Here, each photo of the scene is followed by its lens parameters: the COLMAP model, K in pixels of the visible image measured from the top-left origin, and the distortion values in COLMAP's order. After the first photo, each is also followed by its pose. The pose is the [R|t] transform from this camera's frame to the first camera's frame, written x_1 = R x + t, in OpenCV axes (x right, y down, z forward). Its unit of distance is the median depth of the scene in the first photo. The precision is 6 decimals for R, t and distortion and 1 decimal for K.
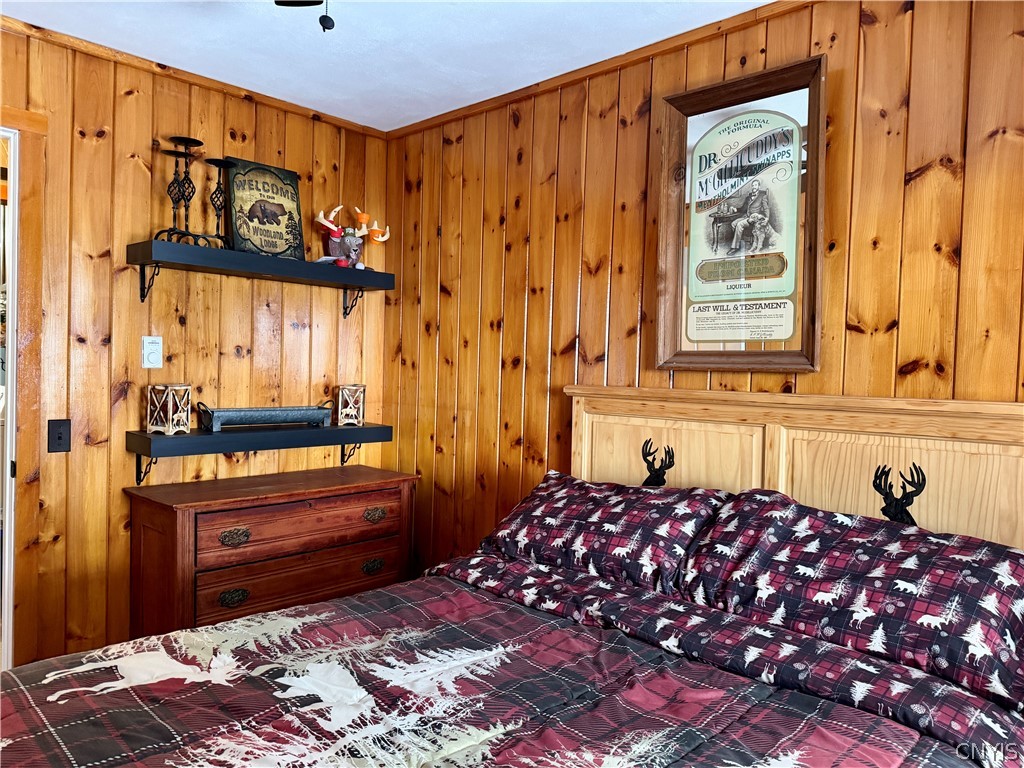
lens RADIAL K [[709.4, 0, 510.6], [0, 709.4, 393.2], [0, 0, 1]] dist [0.071420, -0.099332]
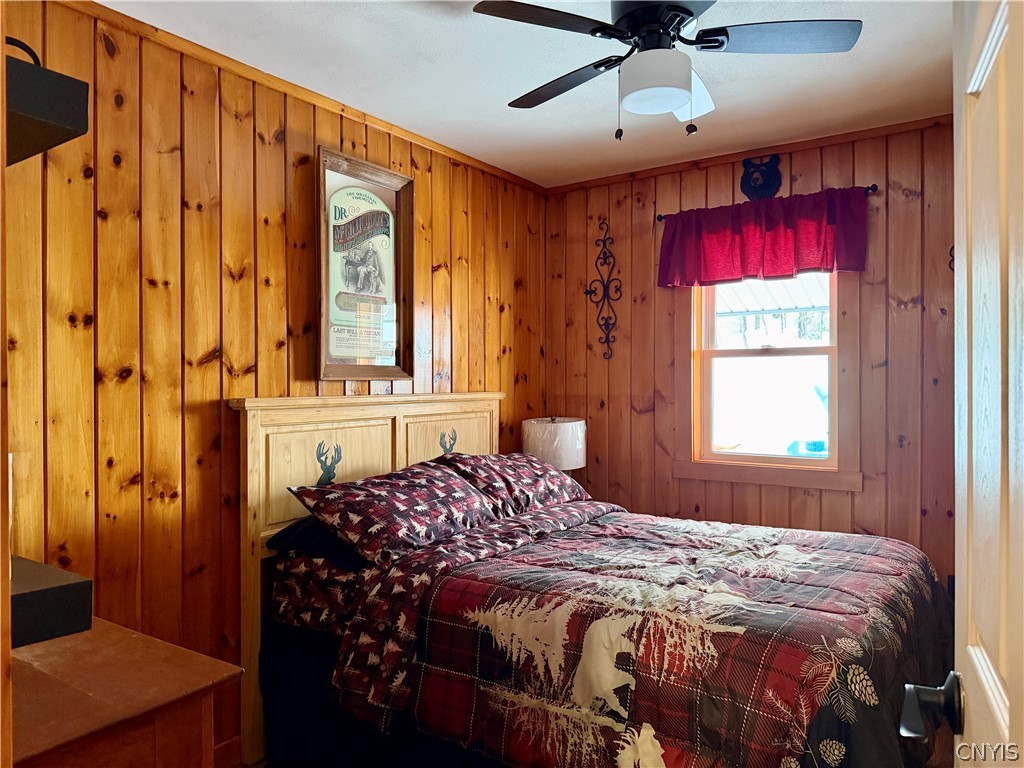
lens RADIAL K [[709.4, 0, 513.7], [0, 709.4, 379.8], [0, 0, 1]] dist [0.071420, -0.099332]
pose [[-0.168714, -0.021892, 0.985422, -0.967521], [0.031715, 0.999115, 0.027627, -0.055012], [-0.985155, 0.035913, -0.167870, 0.879522]]
